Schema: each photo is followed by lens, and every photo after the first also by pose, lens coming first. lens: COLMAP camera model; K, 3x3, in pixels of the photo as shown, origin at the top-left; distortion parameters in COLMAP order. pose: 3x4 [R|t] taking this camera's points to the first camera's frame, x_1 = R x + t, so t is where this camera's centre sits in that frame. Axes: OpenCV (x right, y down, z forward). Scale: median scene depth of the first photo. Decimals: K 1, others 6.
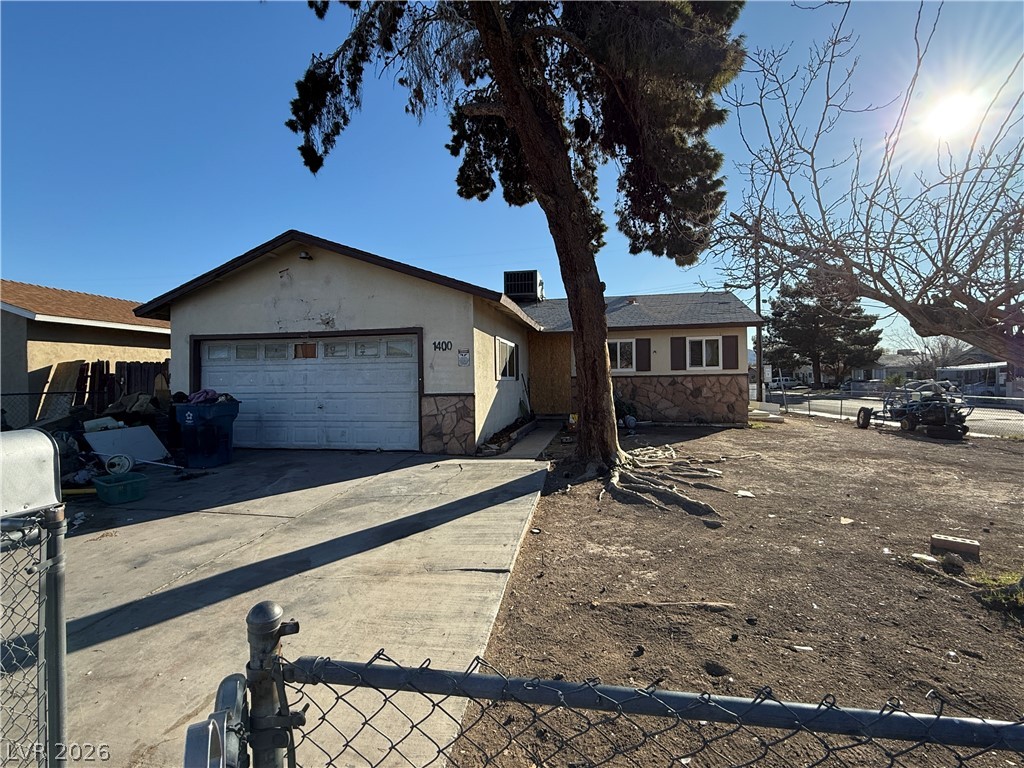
lens RADIAL K [[490.4, 0, 513.0], [0, 490.4, 383.5], [0, 0, 1]] dist [0.017532, 0.000273]
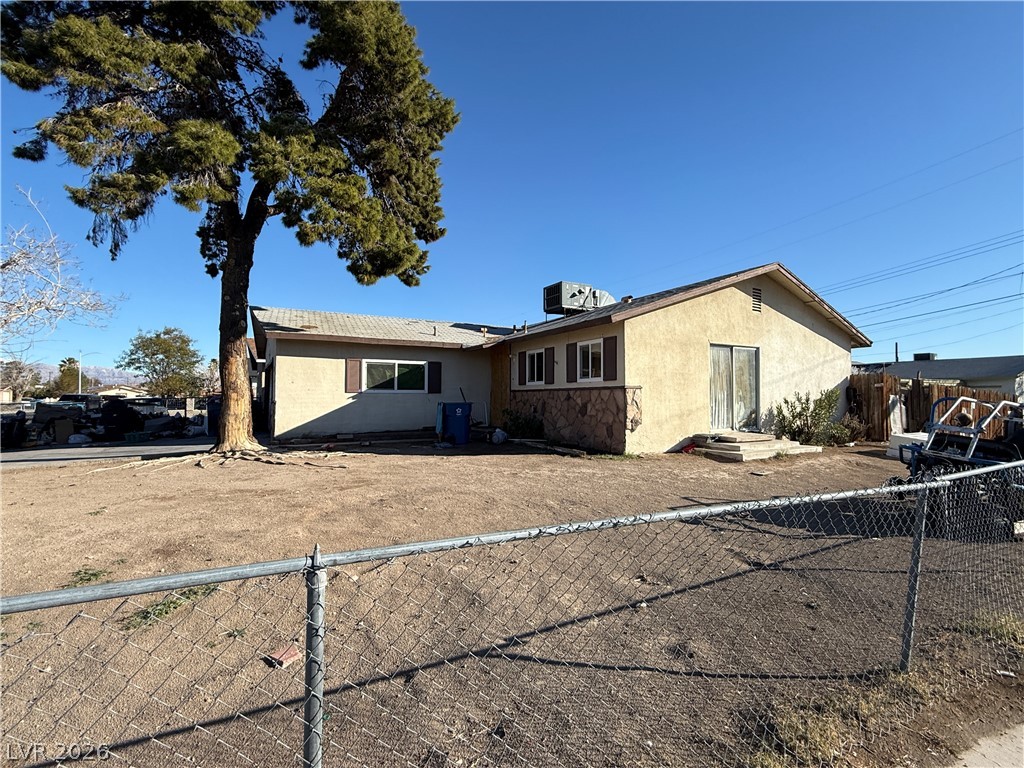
lens RADIAL K [[490.4, 0, 514.7], [0, 490.4, 385.2], [0, 0, 1]] dist [0.017532, 0.000273]
pose [[0.635667, -0.007222, -0.771929, 1.313934], [-0.012410, 0.999731, -0.019572, -0.007130], [0.771863, 0.022020, 0.635407, 0.555555]]
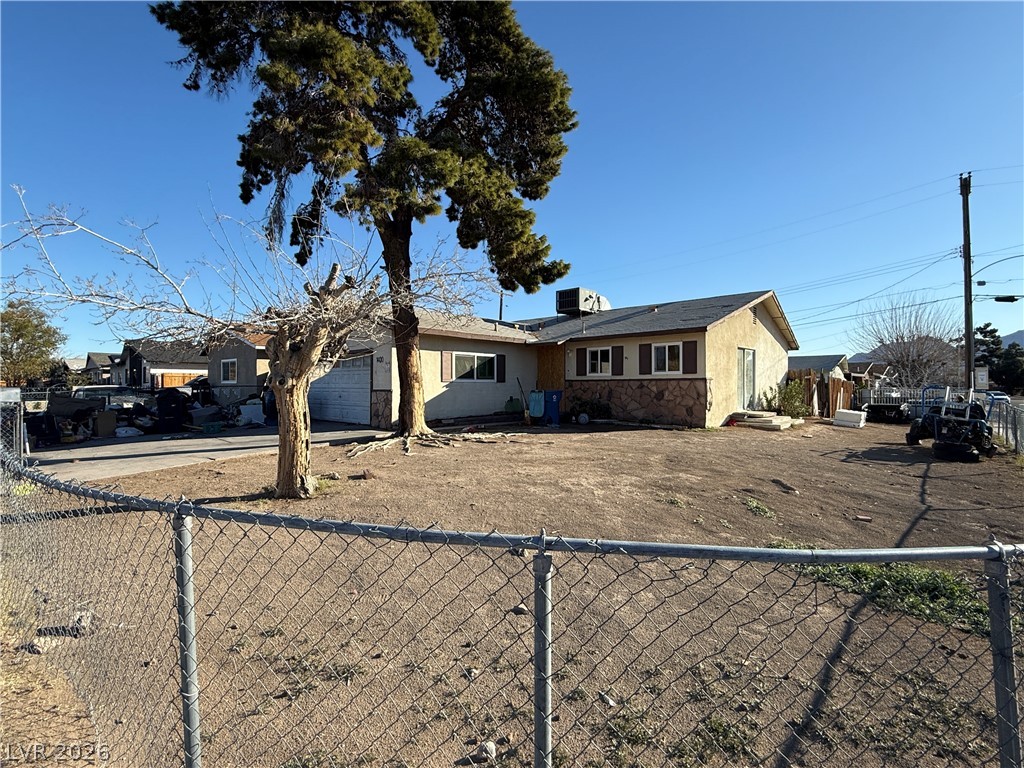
lens RADIAL K [[490.4, 0, 516.4], [0, 490.4, 385.1], [0, 0, 1]] dist [0.017532, 0.000273]
pose [[0.850352, 0.012492, -0.526067, 0.944190], [-0.013209, 0.999910, 0.002392, -0.004135], [0.526049, 0.004915, 0.850440, -0.094039]]
